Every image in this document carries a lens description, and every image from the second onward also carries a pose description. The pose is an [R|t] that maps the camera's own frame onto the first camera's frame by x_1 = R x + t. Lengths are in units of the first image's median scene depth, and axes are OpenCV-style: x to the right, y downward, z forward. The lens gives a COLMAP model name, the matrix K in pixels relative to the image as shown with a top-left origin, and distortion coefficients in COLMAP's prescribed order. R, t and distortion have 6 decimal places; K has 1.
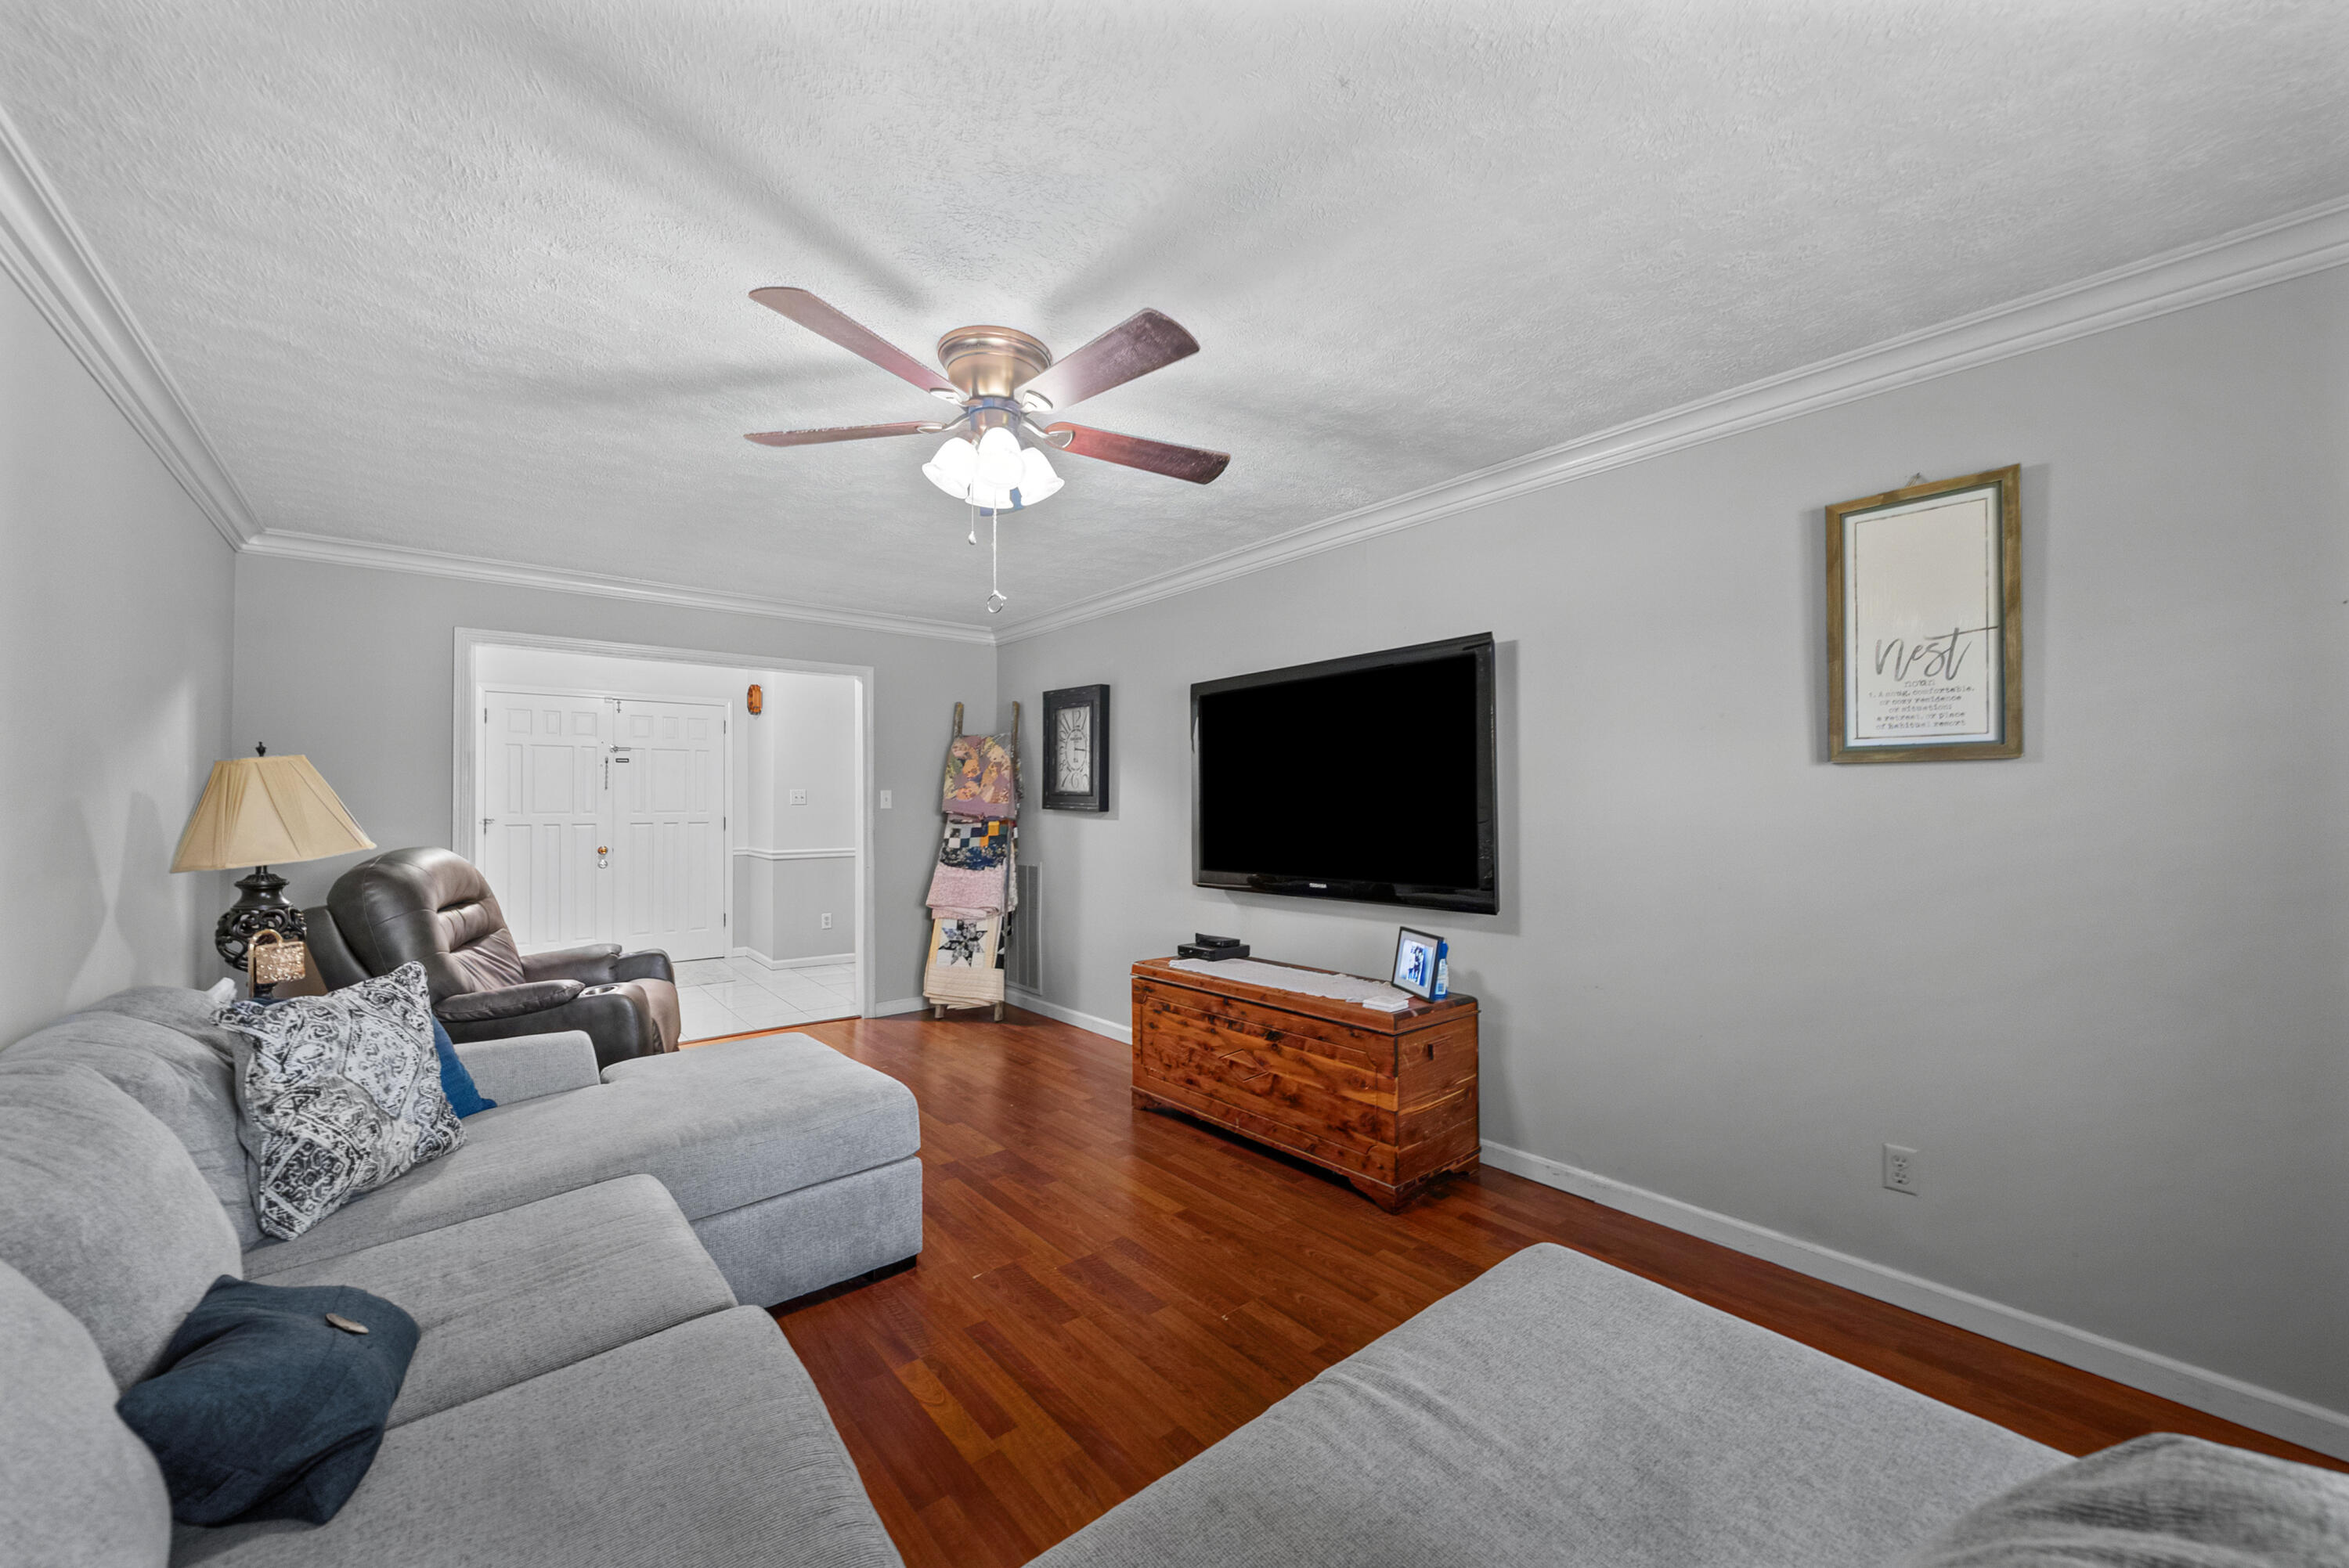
lens RADIAL K [[870.2, 0, 1169.5], [0, 870.2, 798.2], [0, 0, 1]] dist [0.000104, -0.000018]
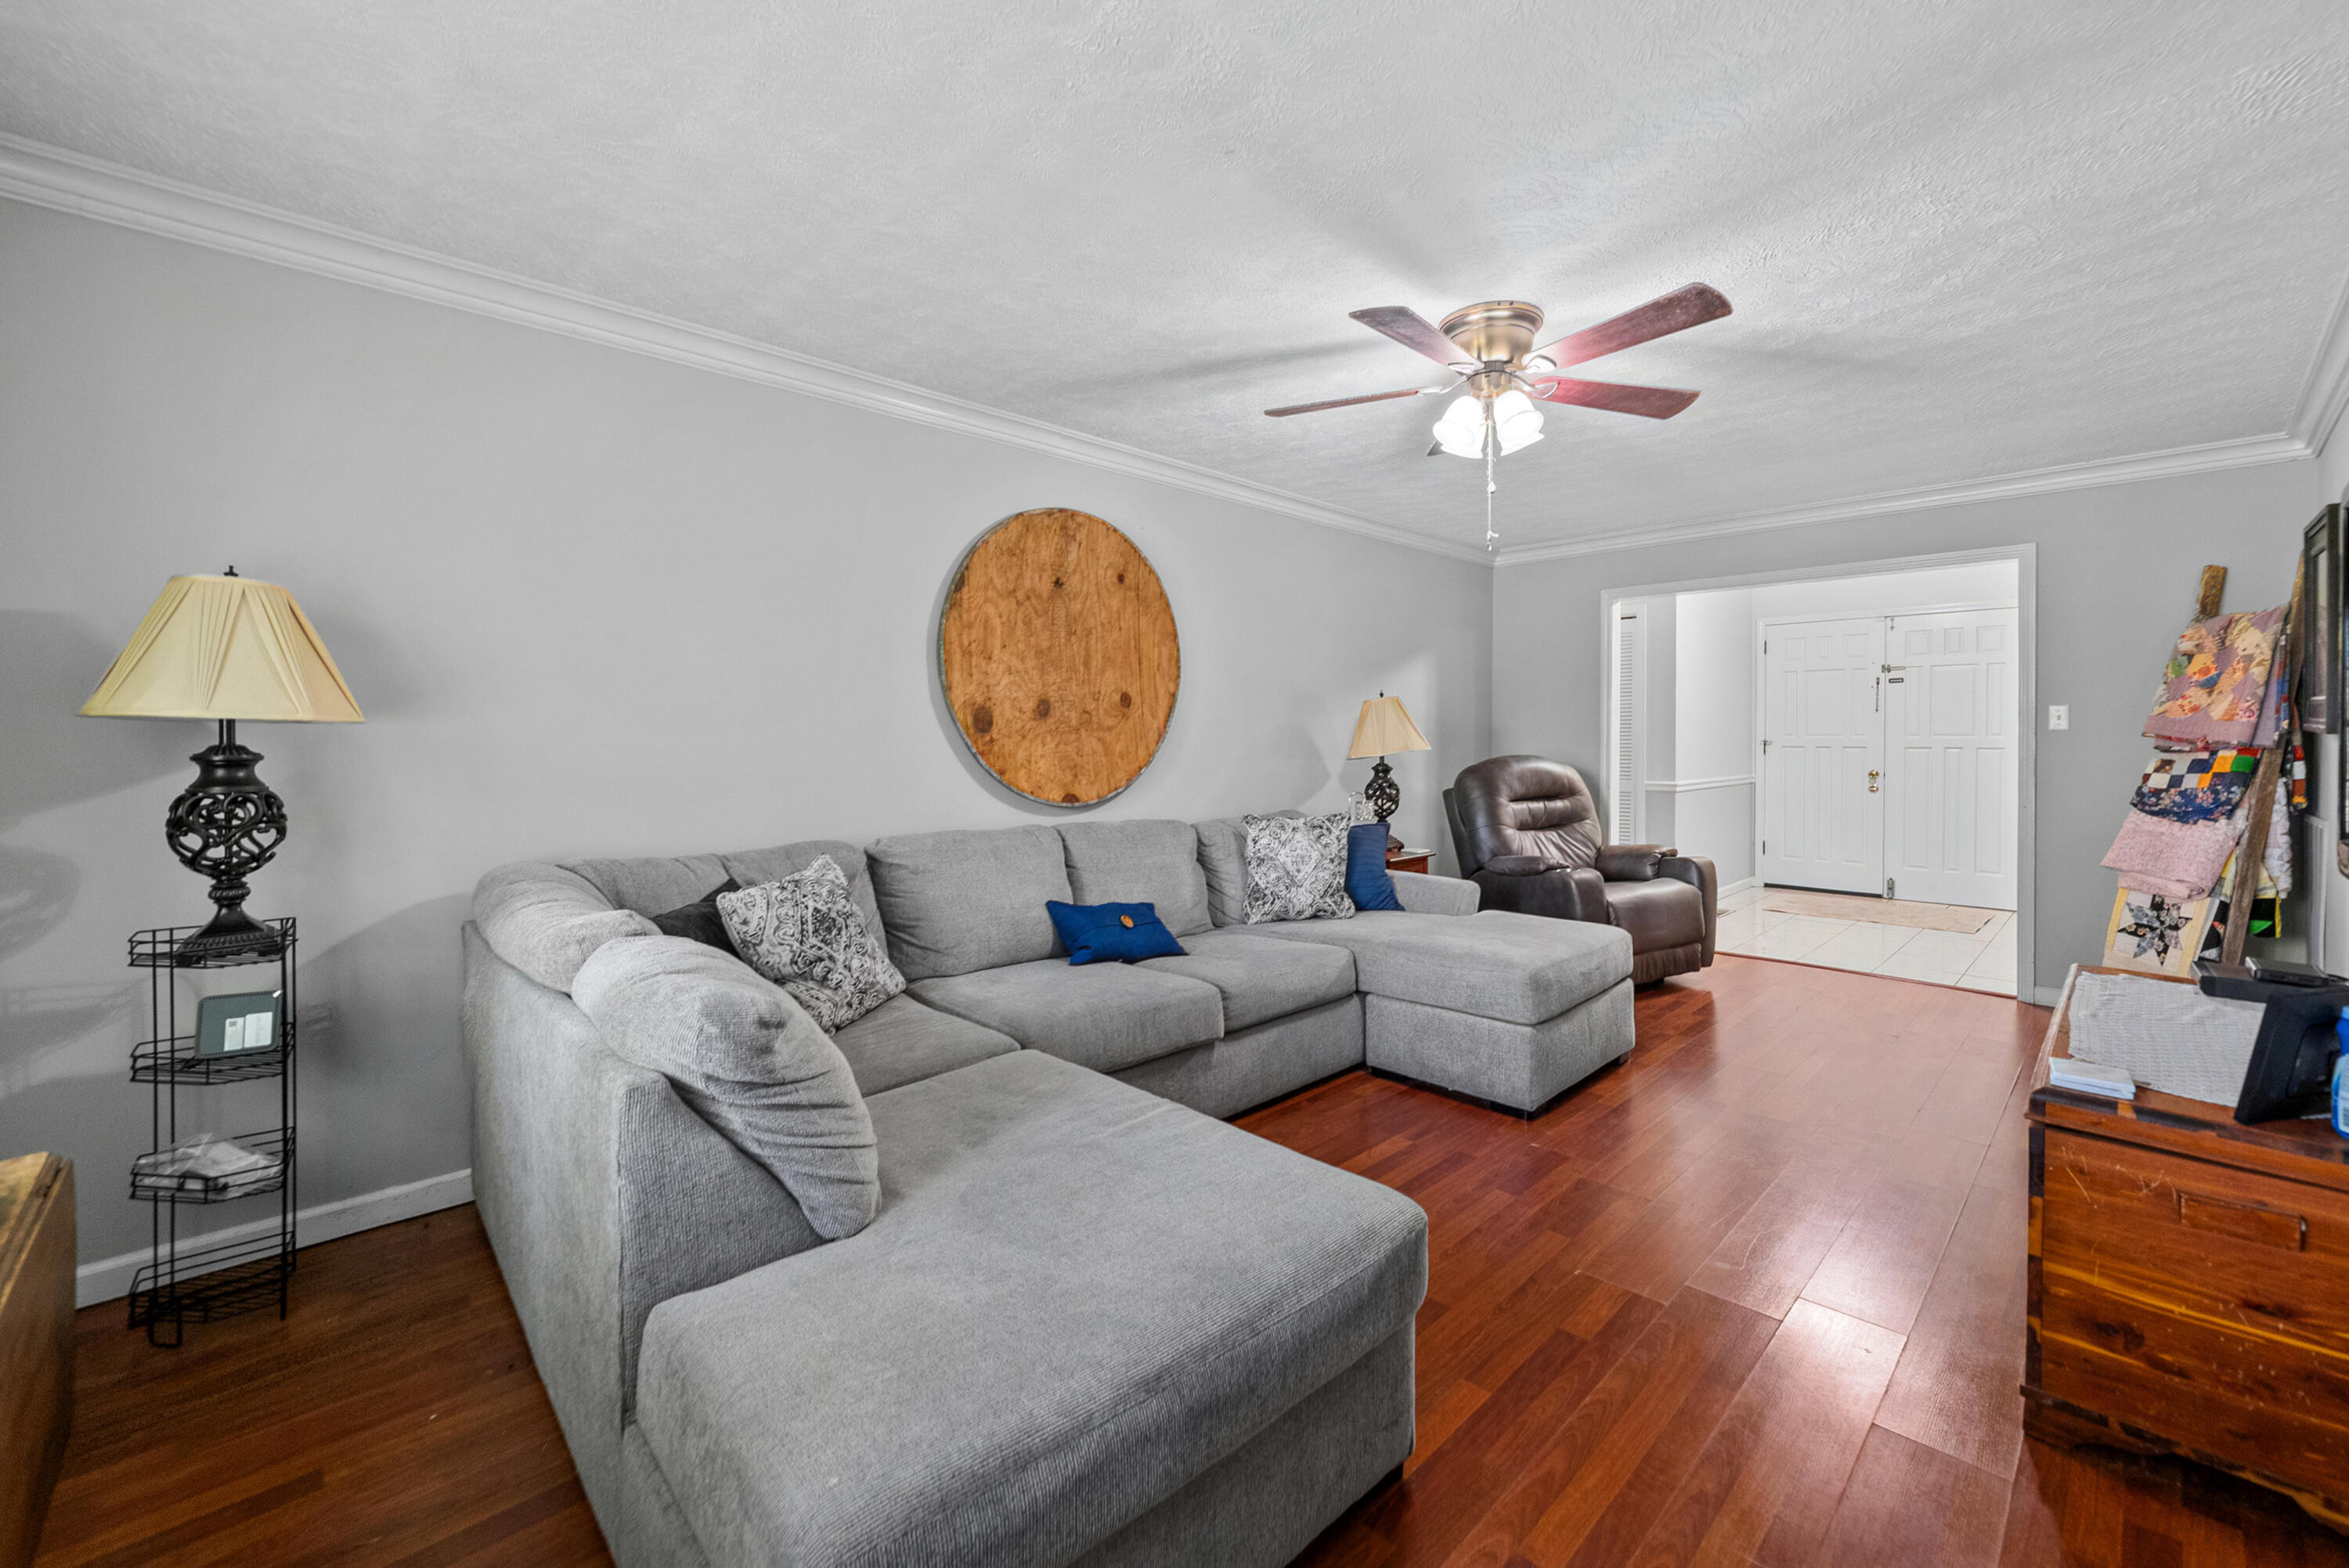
lens RADIAL K [[964.0, 0, 1235.0], [0, 964.0, 747.9], [0, 0, 1]] dist [-0.001163, -0.000138]
pose [[0.115848, 0.016485, -0.993130, 0.414138], [0.007228, 0.999822, 0.017439, 0.008213], [0.993241, -0.009199, 0.115708, 0.211589]]
